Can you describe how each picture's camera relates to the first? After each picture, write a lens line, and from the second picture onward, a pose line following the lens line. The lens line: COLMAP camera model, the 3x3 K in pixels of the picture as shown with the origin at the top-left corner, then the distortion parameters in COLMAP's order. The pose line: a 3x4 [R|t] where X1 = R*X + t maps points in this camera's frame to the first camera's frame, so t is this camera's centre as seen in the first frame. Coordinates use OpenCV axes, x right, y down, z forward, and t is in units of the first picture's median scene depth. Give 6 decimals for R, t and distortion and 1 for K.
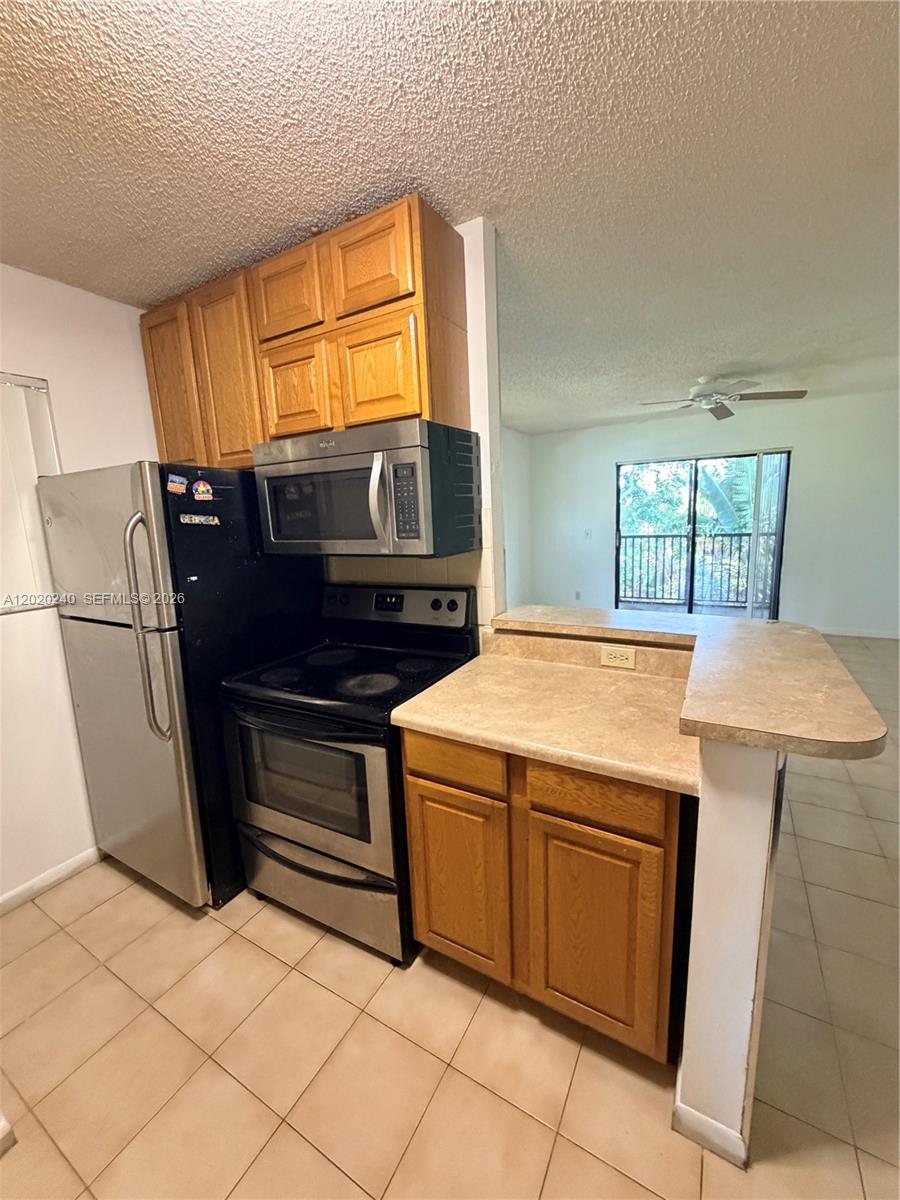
lens RADIAL K [[478.2, 0, 445.7], [0, 478.2, 599.2], [0, 0, 1]] dist [0.000486, 0.000290]
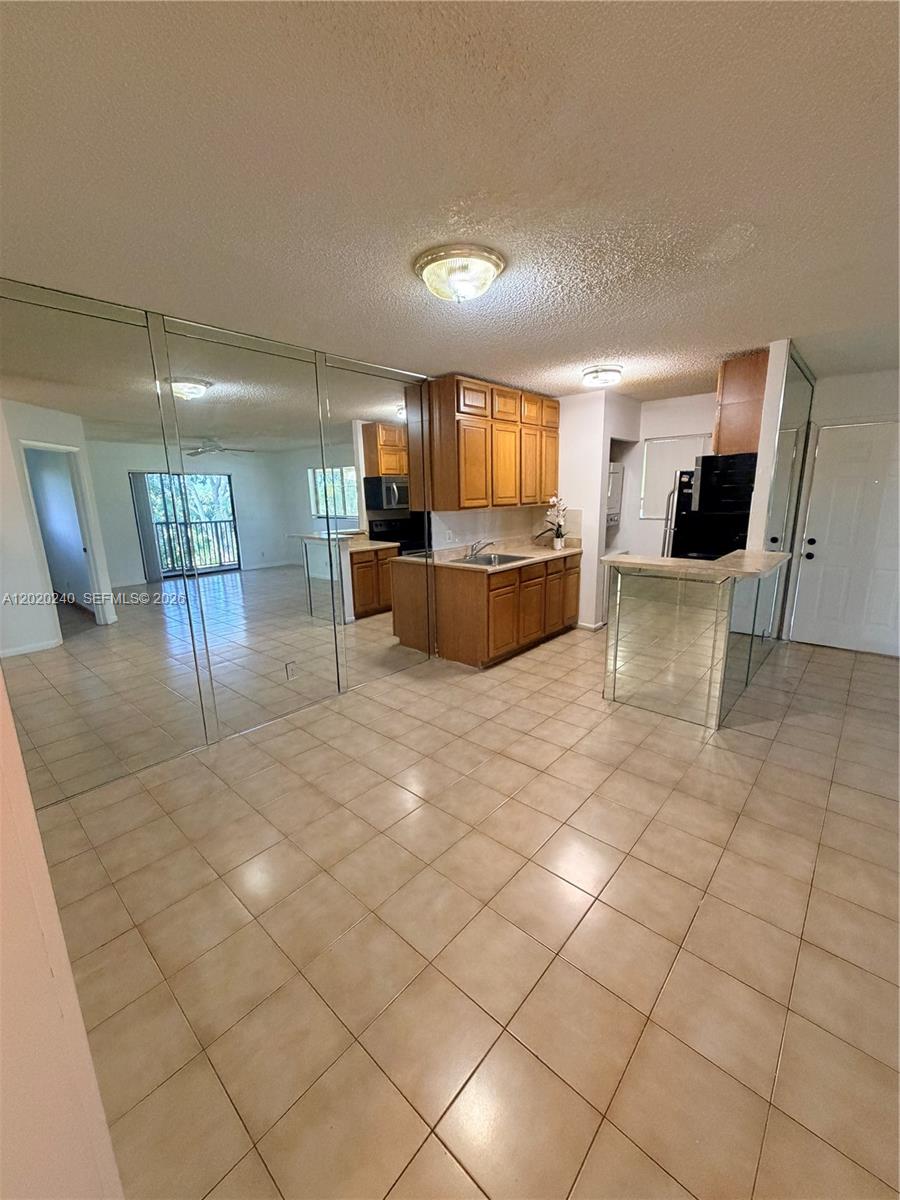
lens RADIAL K [[478.2, 0, 450.7], [0, 478.2, 602.8], [0, 0, 1]] dist [0.000486, 0.000290]
pose [[-0.203521, 0.266362, -0.942141, 2.450858], [-0.148209, 0.942810, 0.298568, -0.177055], [0.967788, 0.200399, -0.152405, 0.230161]]
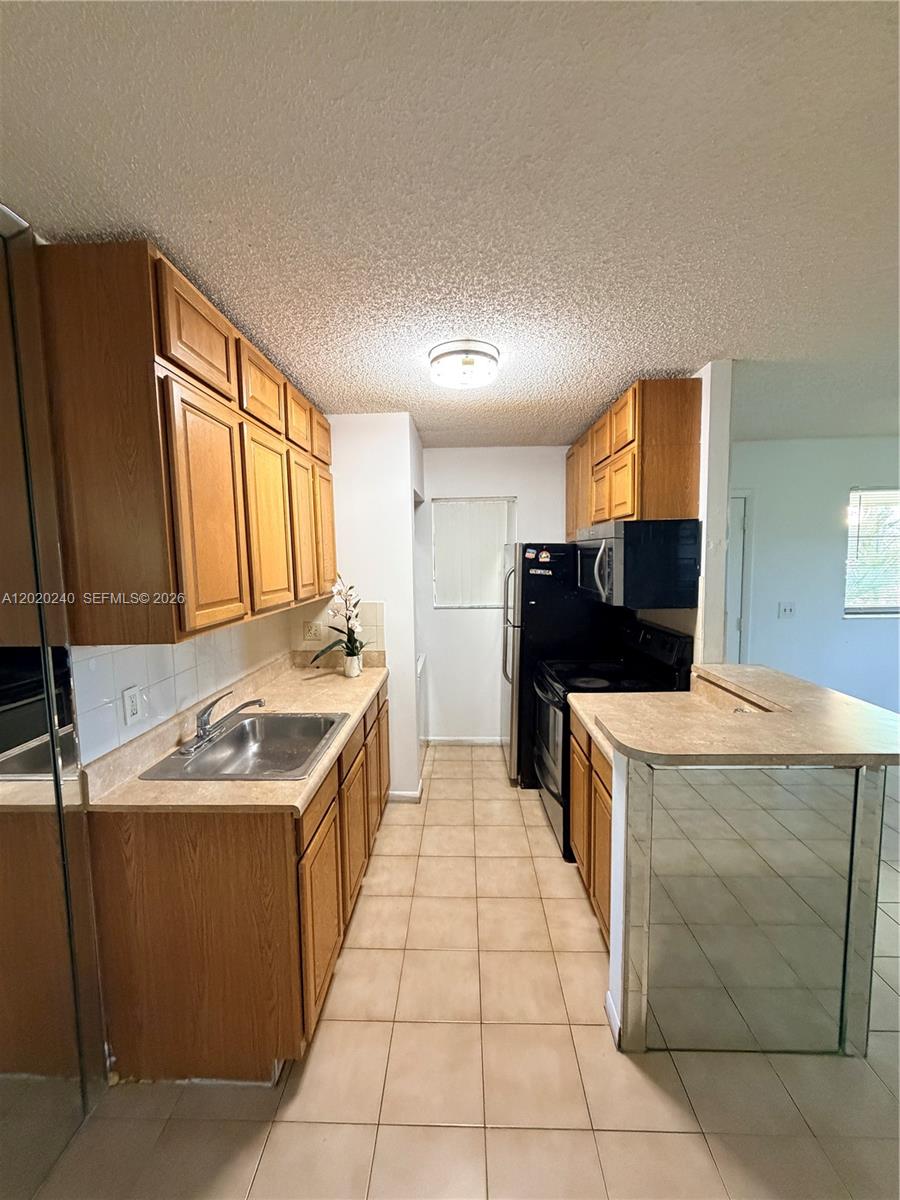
lens RADIAL K [[478.2, 0, 445.4], [0, 478.2, 599.1], [0, 0, 1]] dist [0.000486, 0.000290]
pose [[0.463844, 0.116044, -0.878284, 0.959340], [-0.163070, 0.985628, 0.044105, -0.083864], [0.870780, 0.122764, 0.476101, -0.193407]]
